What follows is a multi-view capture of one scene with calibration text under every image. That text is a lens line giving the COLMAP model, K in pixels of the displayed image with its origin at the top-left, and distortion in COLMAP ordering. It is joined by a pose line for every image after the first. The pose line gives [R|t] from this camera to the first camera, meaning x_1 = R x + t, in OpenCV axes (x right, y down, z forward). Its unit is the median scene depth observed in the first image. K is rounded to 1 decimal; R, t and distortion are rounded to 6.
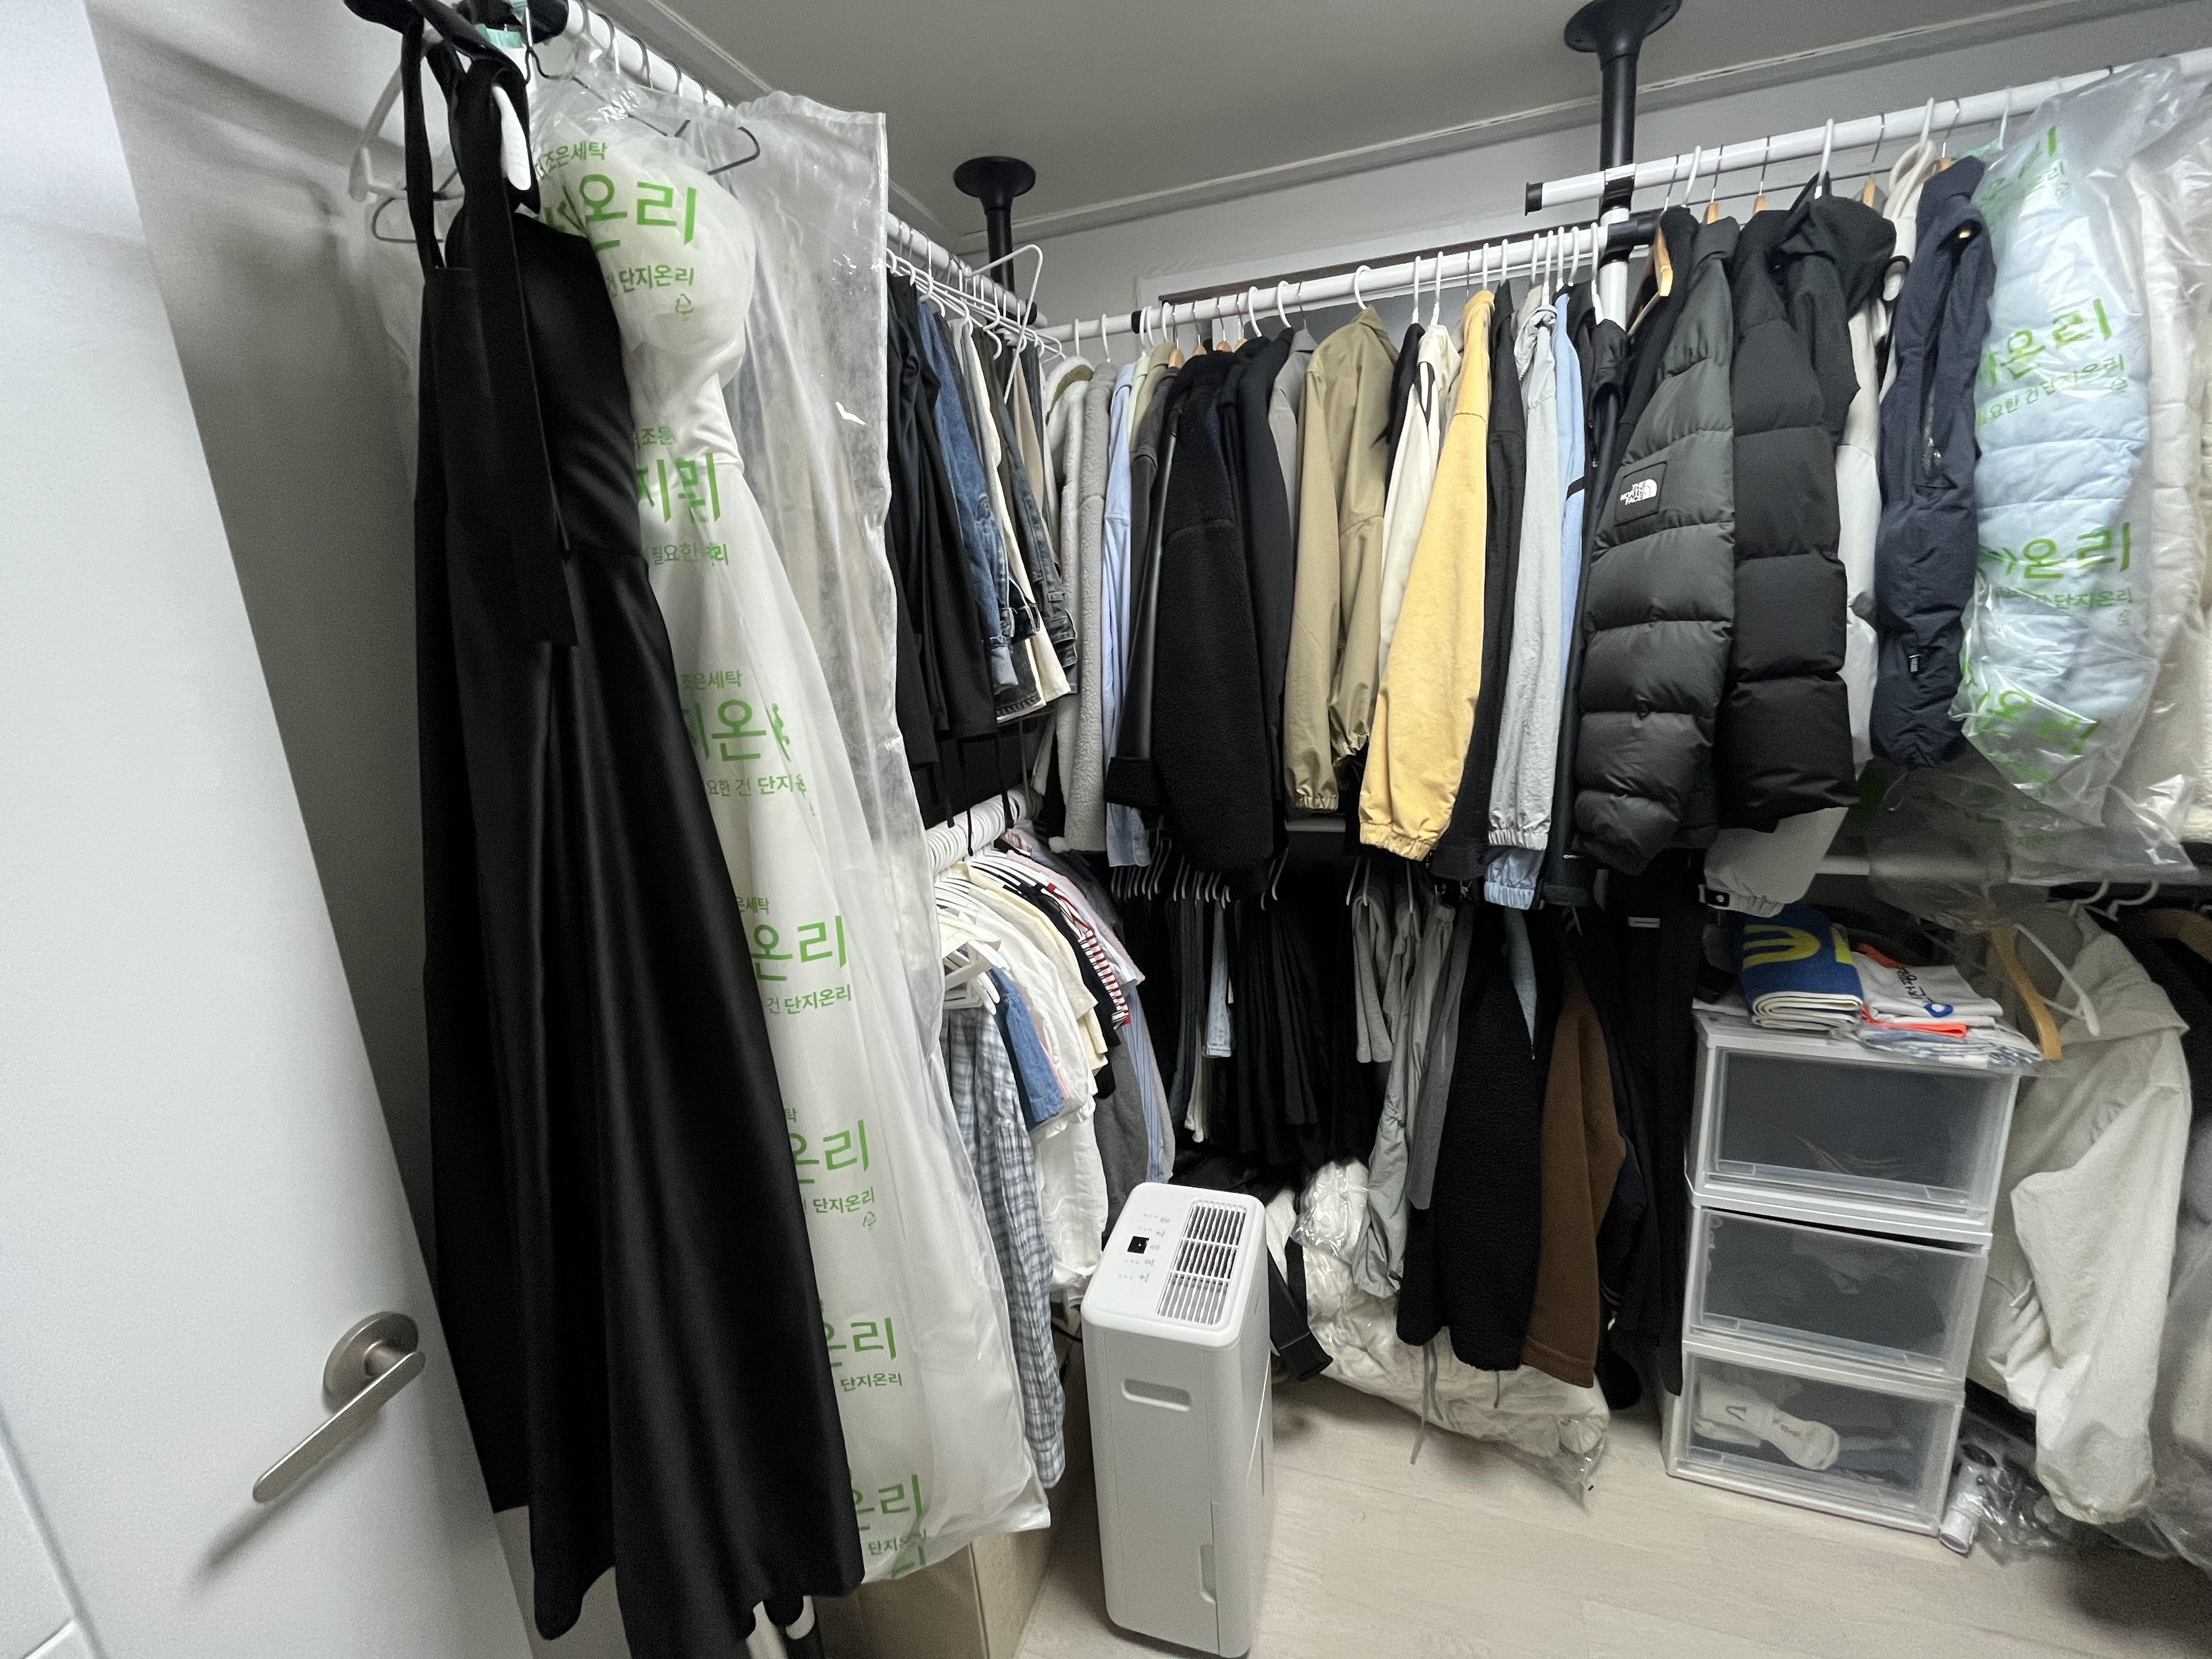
lens RADIAL K [[884.8, 0, 1117.8], [0, 884.8, 811.7], [0, 0, 1]] dist [-0.000787, -0.000744]
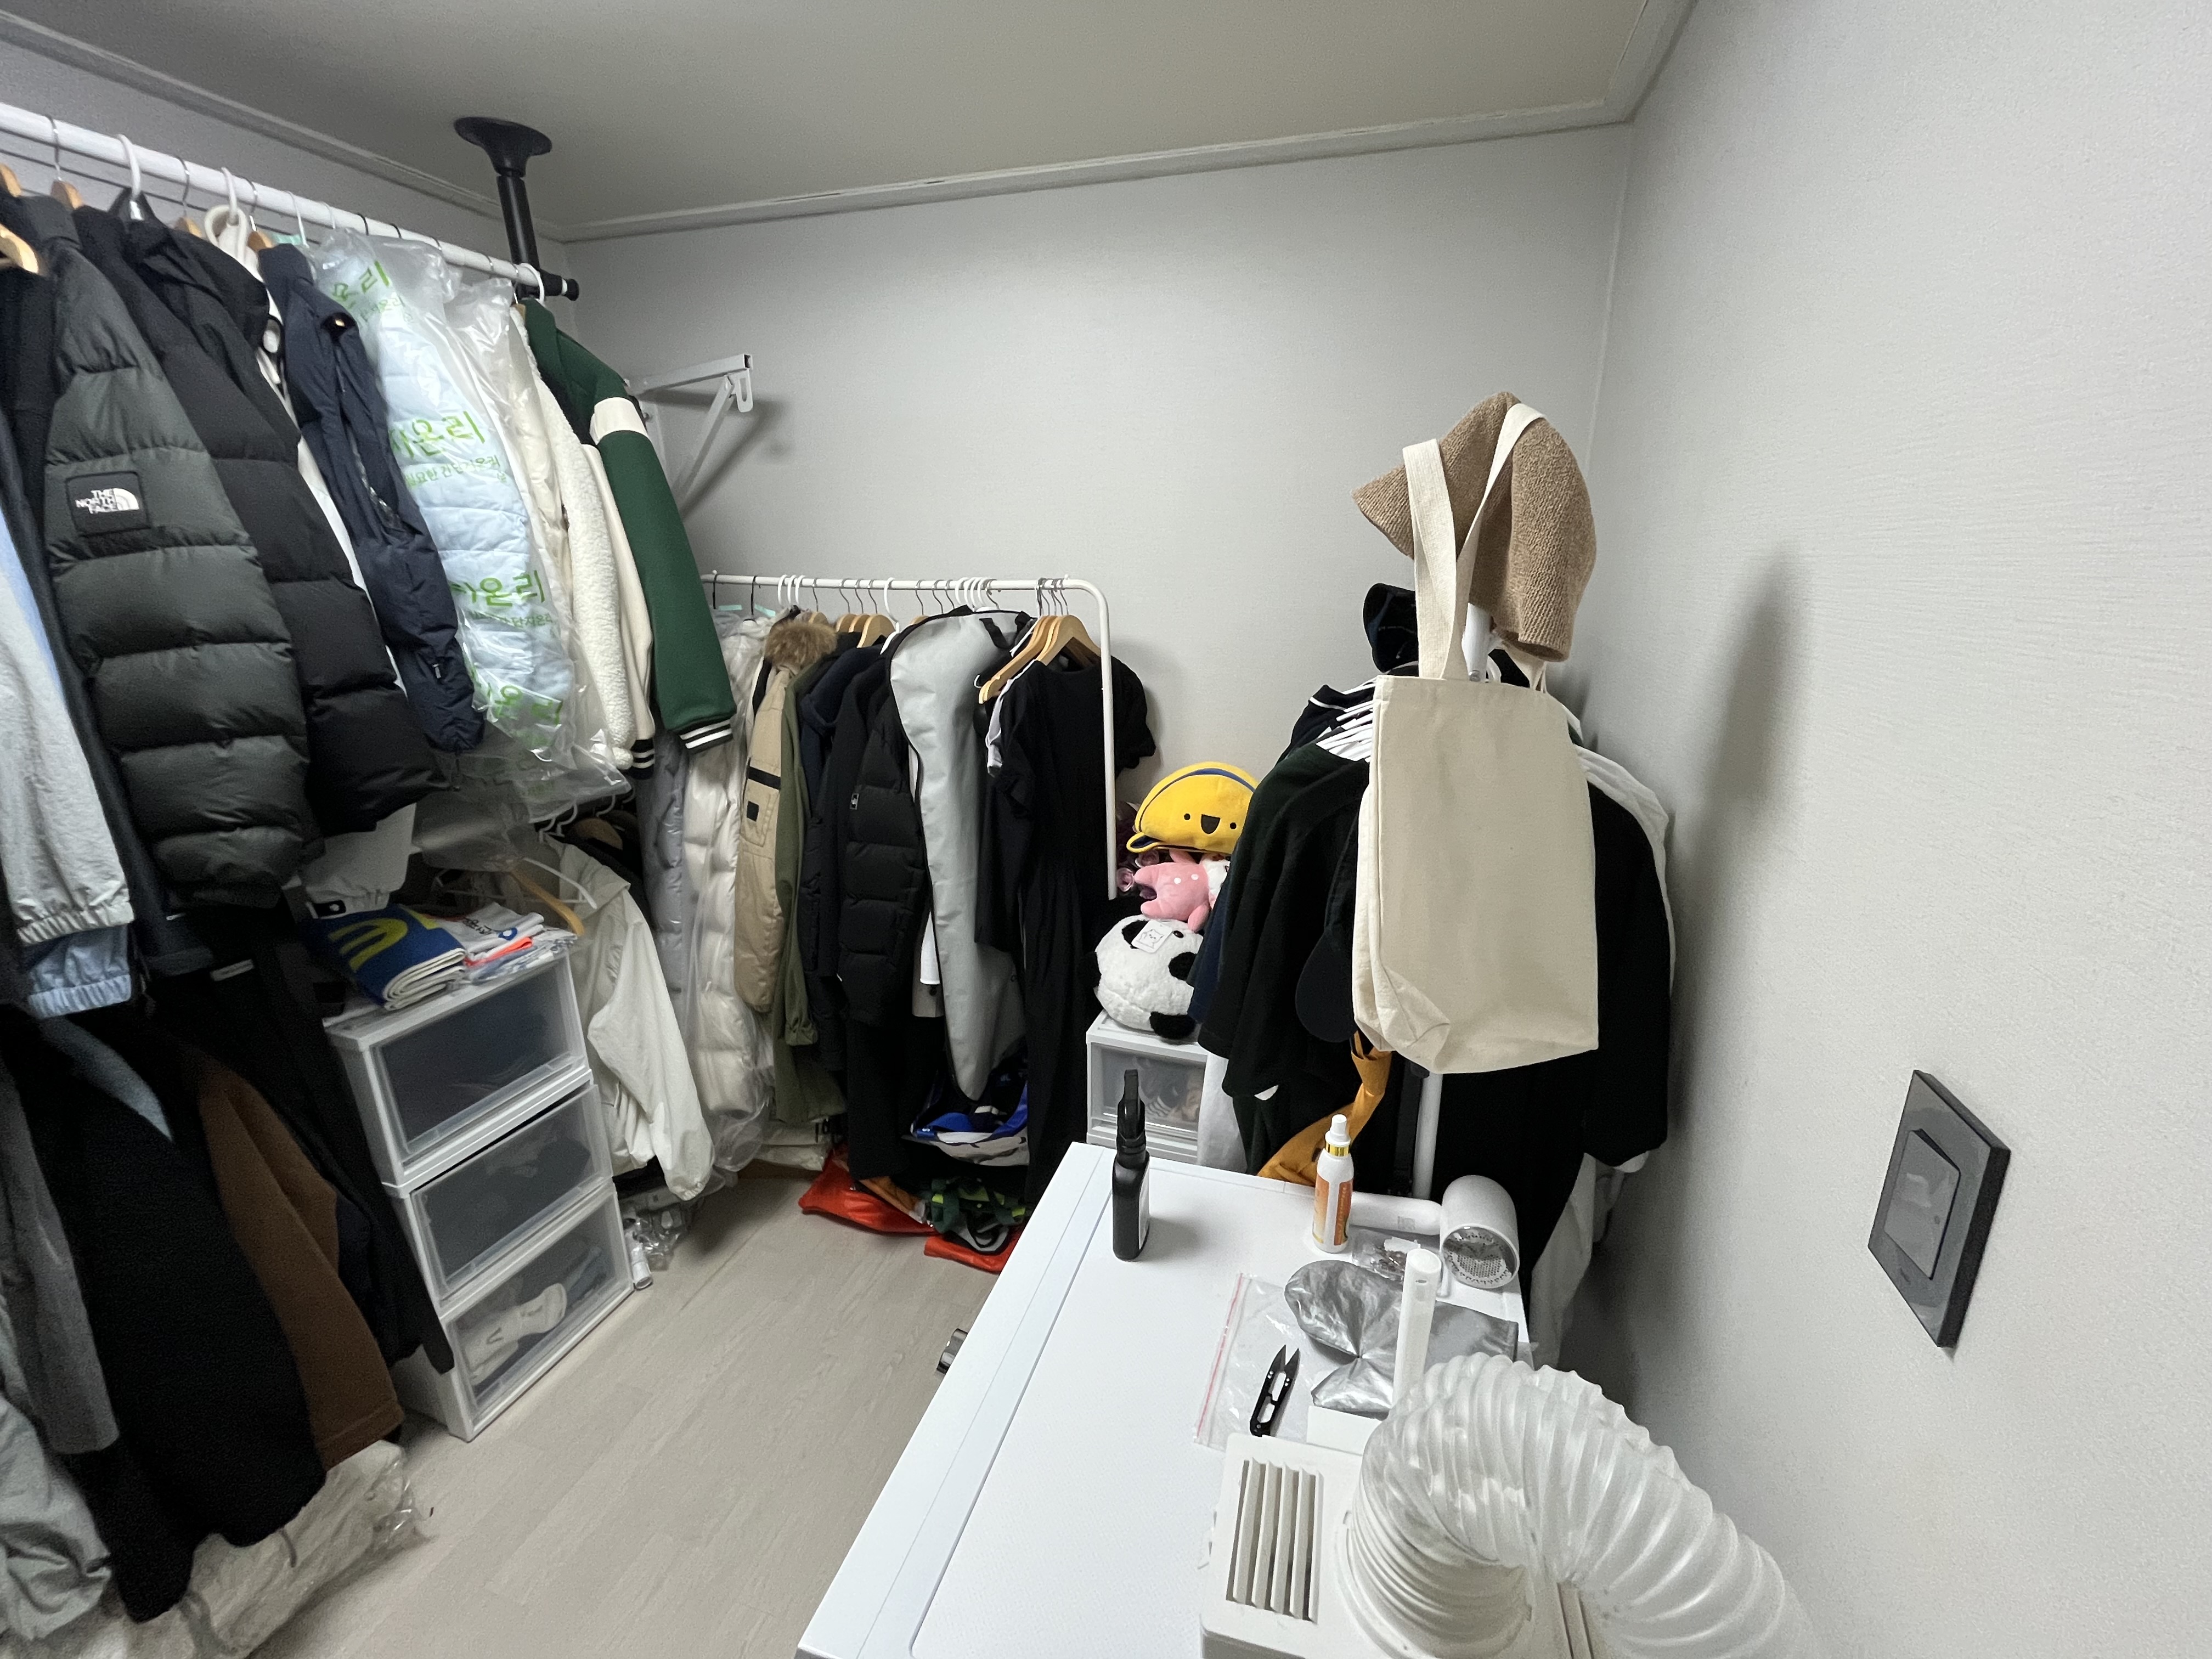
lens RADIAL K [[884.8, 0, 1117.8], [0, 884.8, 811.7], [0, 0, 1]] dist [-0.000787, -0.000744]
pose [[-0.012785, -0.216596, 0.976178, -0.322345], [0.224589, 0.950691, 0.213883, -0.024400], [-0.974370, 0.221973, 0.036490, 0.045290]]
